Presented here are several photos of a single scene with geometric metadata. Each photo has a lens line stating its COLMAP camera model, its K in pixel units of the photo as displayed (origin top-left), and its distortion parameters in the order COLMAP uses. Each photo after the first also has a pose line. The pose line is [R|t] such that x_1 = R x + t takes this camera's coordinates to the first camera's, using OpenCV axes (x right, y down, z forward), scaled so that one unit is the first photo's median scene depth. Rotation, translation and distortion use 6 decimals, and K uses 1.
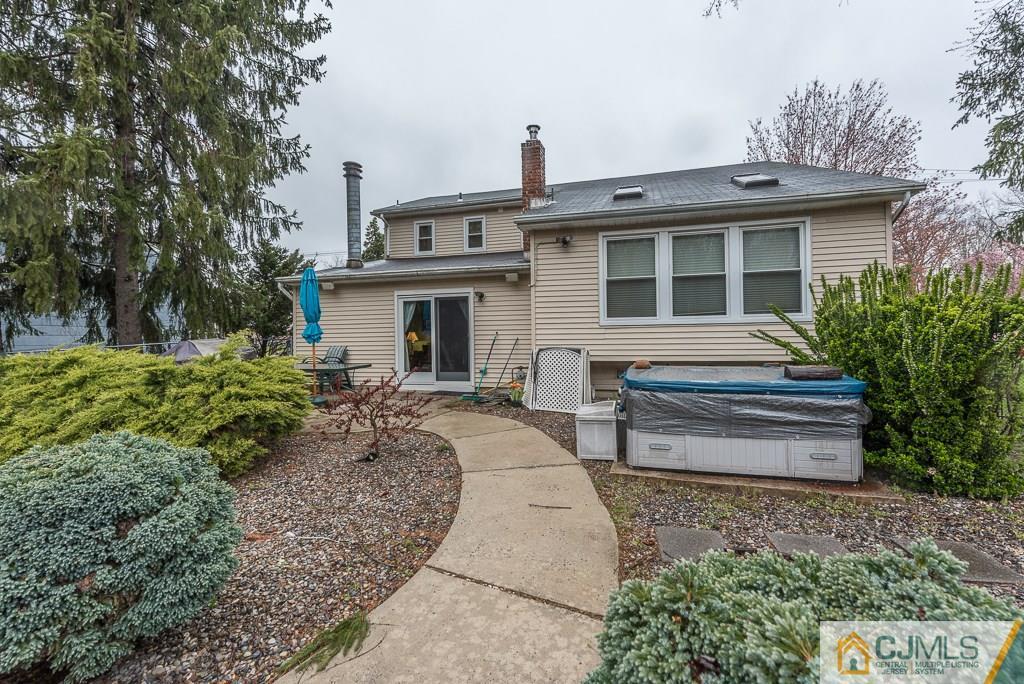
lens RADIAL K [[459.7, 0, 512.0], [0, 459.7, 342.0], [0, 0, 1]] dist [0.000908, 0.000013]
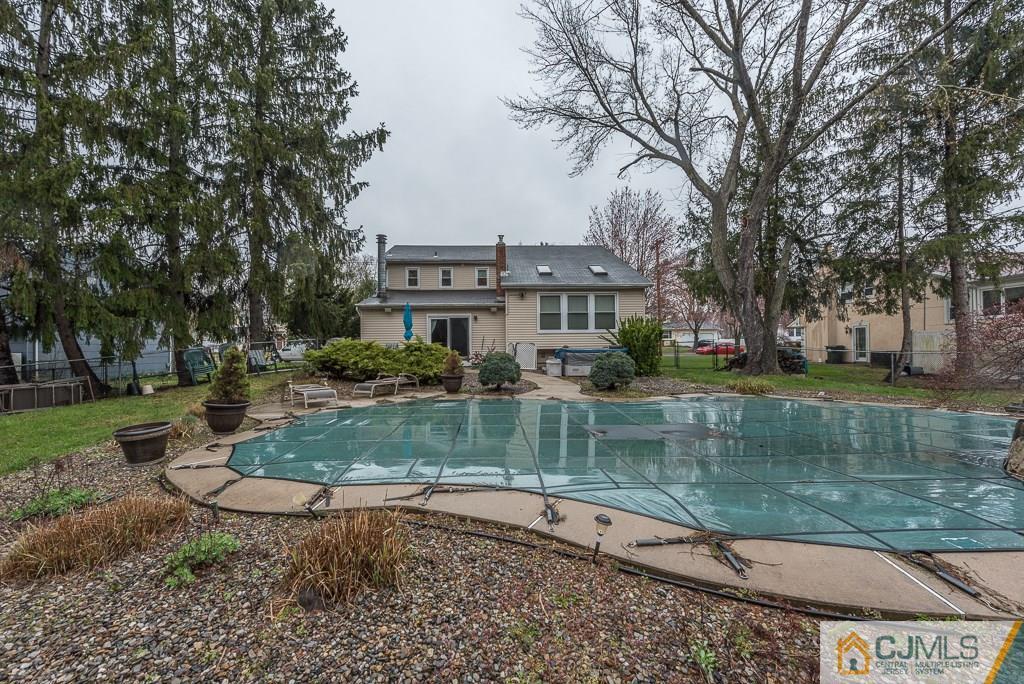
lens RADIAL K [[401.0, 0, 509.4], [0, 401.0, 339.7], [0, 0, 1]] dist [0.000184, -0.000201]
pose [[0.959664, 0.006137, 0.281082, -0.420779], [-0.000726, 0.999813, -0.019348, 0.029812], [-0.281148, 0.018364, 0.959489, -0.728702]]
